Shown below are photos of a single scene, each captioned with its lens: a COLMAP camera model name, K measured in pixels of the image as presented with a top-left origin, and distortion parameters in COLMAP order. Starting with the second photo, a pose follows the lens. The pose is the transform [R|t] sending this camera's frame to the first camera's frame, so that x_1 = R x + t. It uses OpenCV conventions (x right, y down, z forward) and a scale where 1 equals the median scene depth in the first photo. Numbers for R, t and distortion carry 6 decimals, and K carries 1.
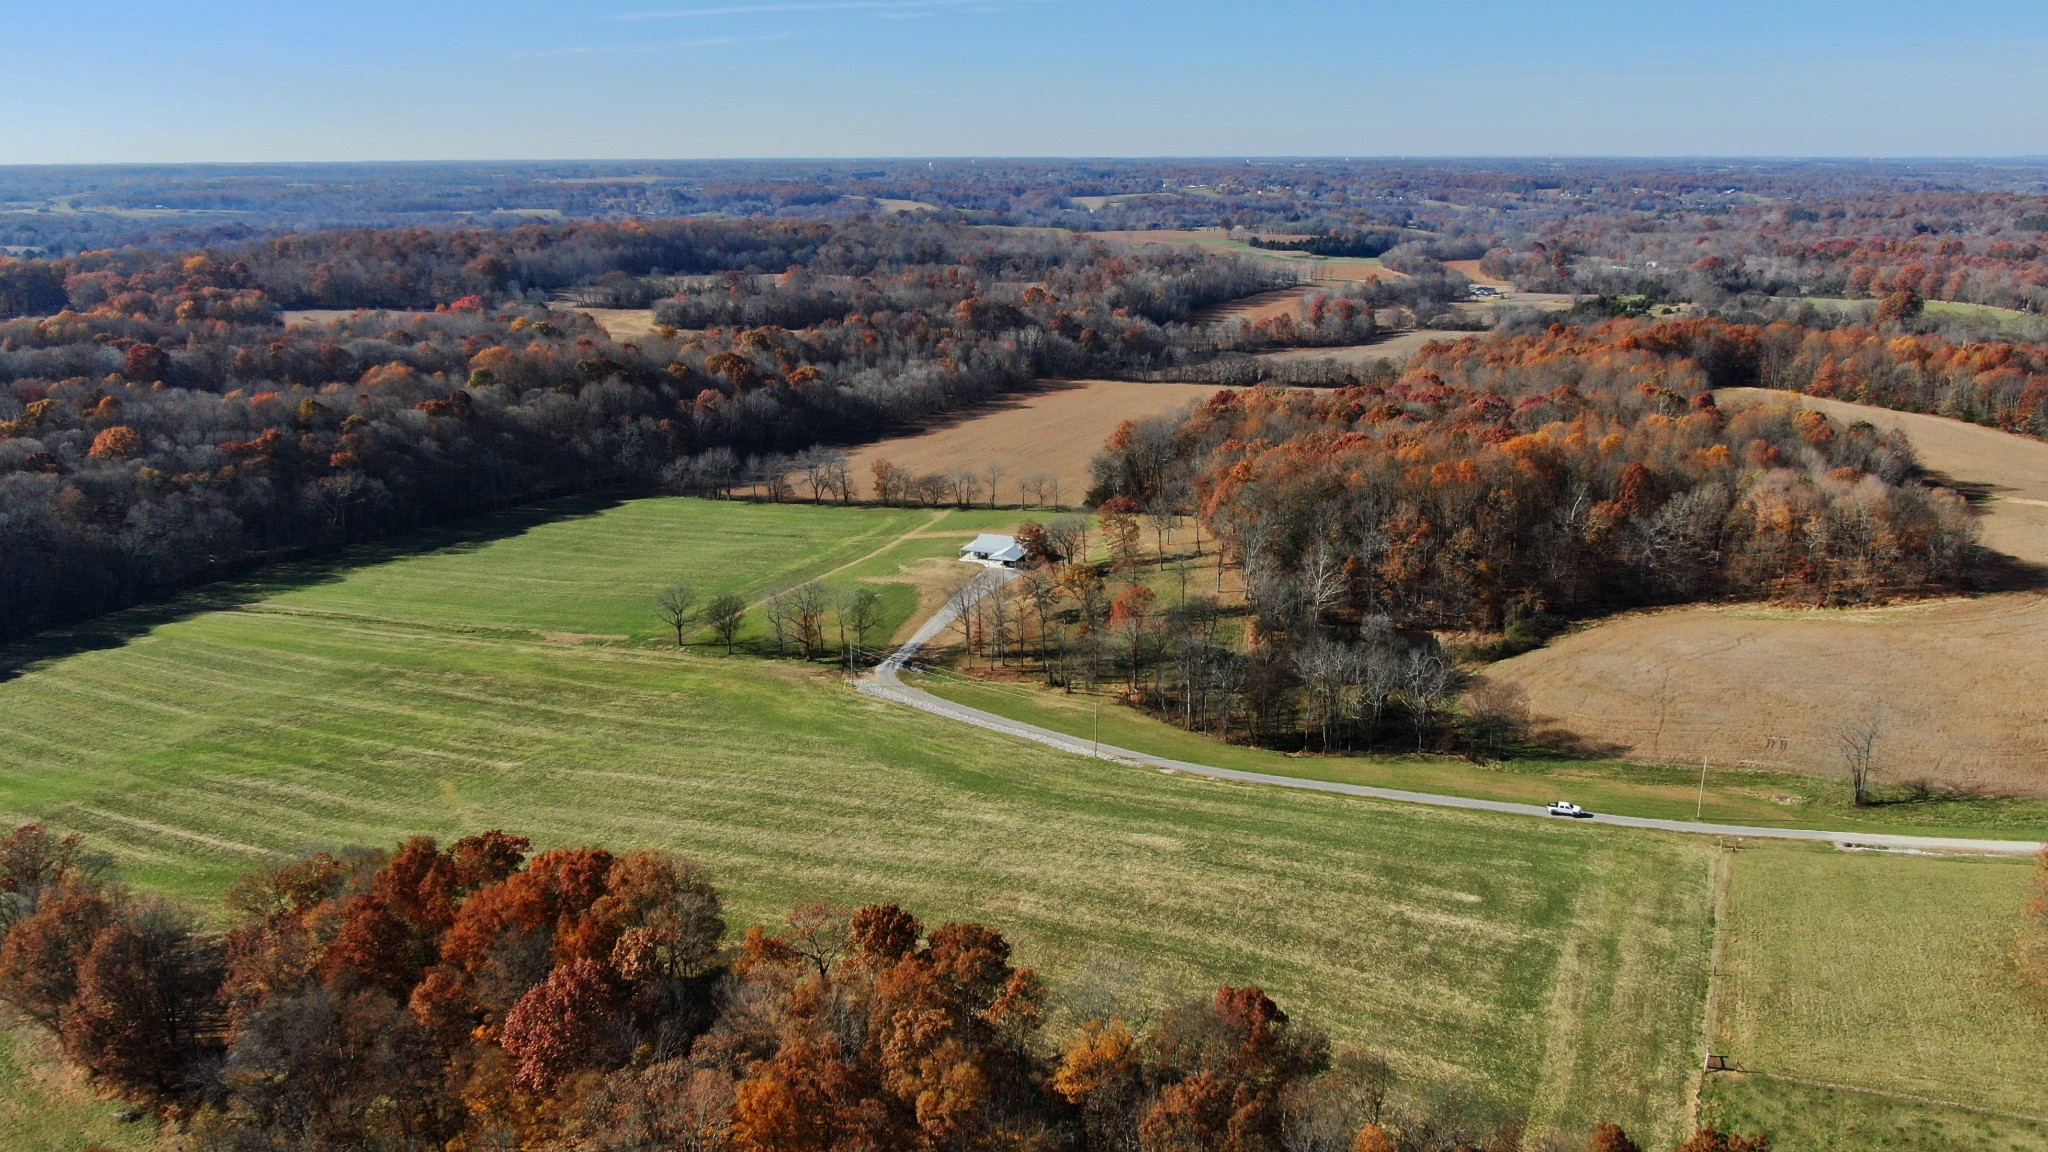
lens RADIAL K [[1467.5, 0, 1052.7], [0, 1467.5, 604.9], [0, 0, 1]] dist [-0.027739, 0.011347]
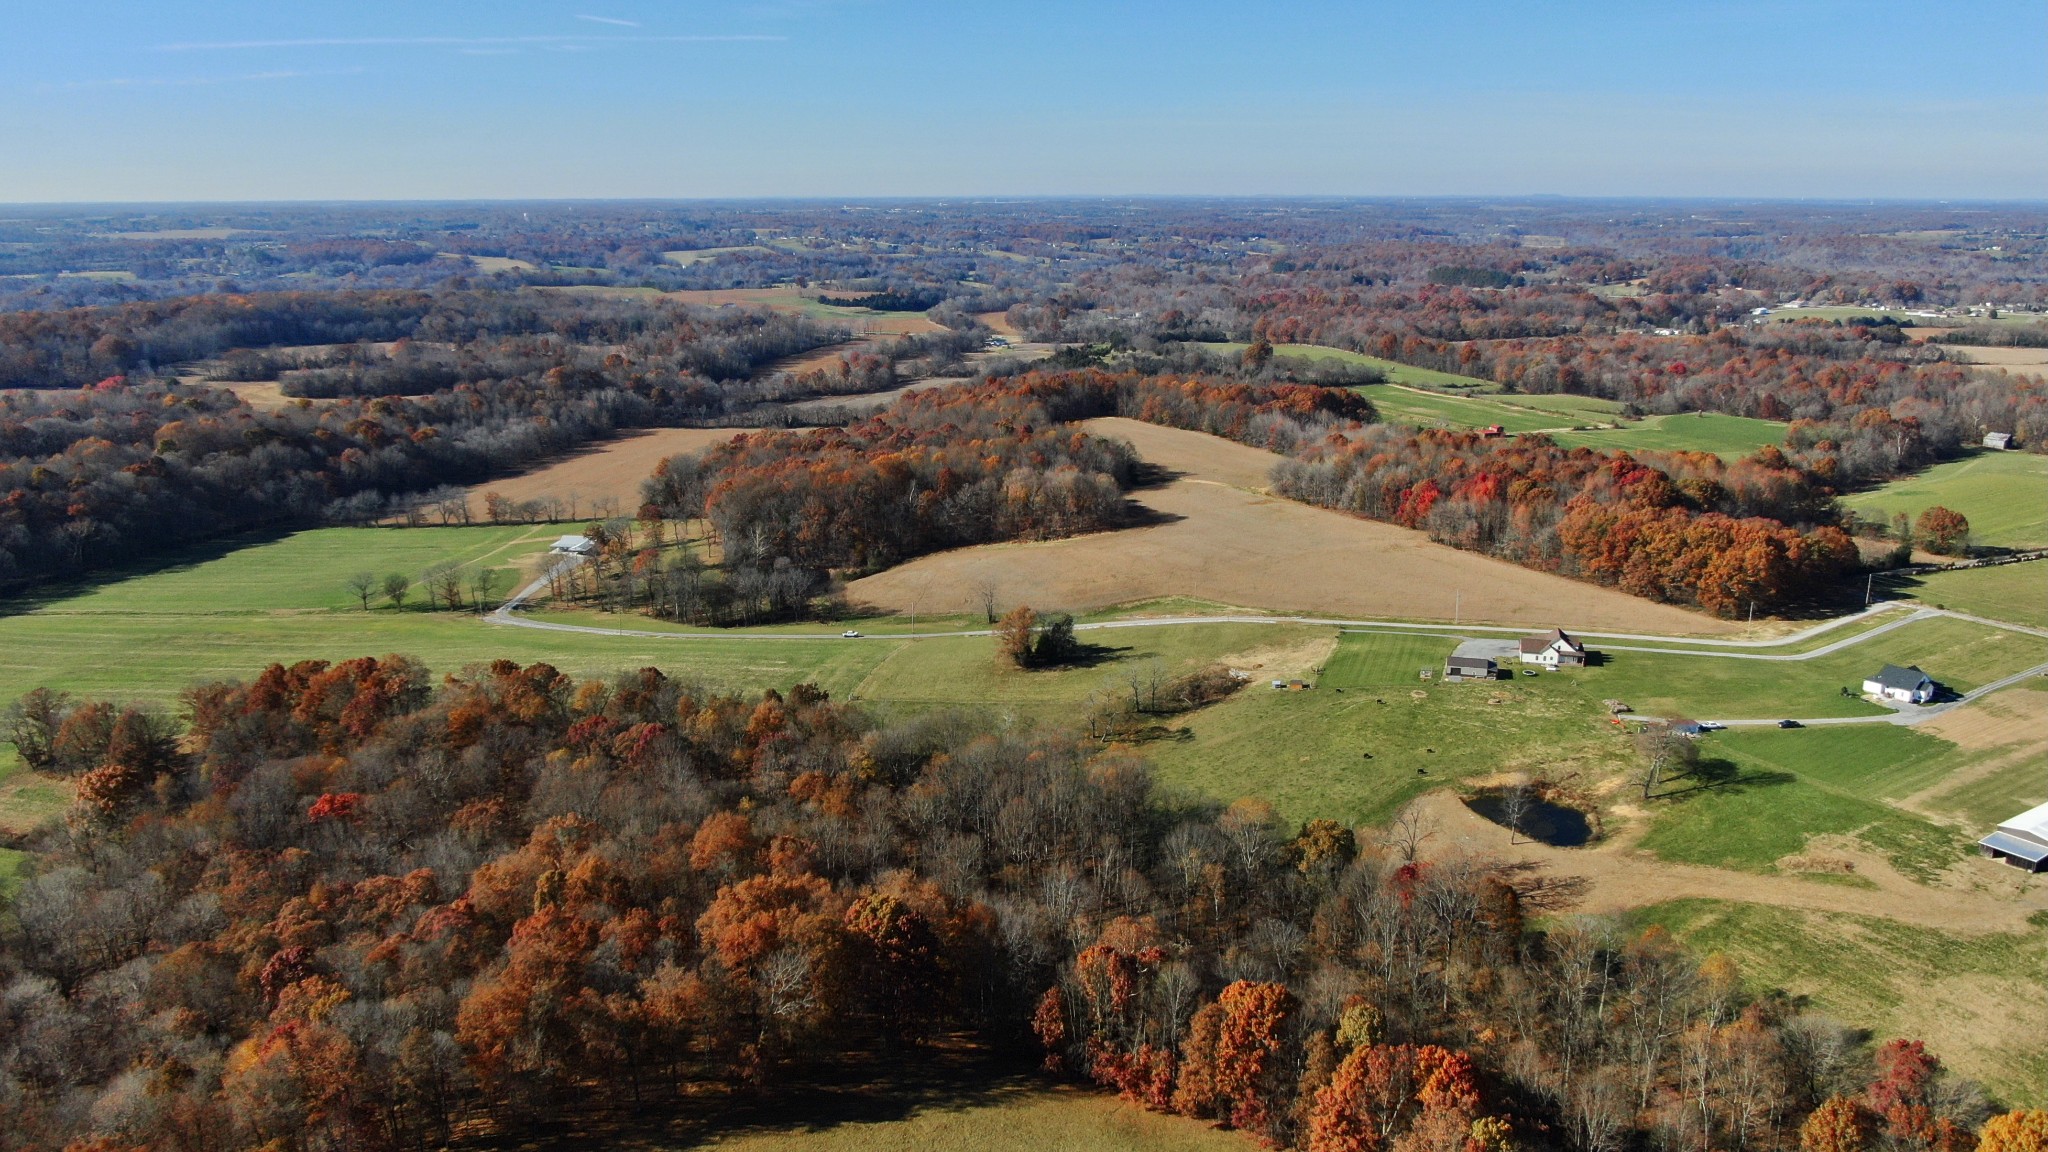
lens RADIAL K [[1467.5, 0, 1060.3], [0, 1467.5, 593.9], [0, 0, 1]] dist [-0.027739, 0.011347]
pose [[0.966585, -0.065376, 0.247868, 0.058652], [0.072783, 0.997130, -0.020828, 0.068608], [-0.245795, 0.038173, 0.968570, -0.505066]]
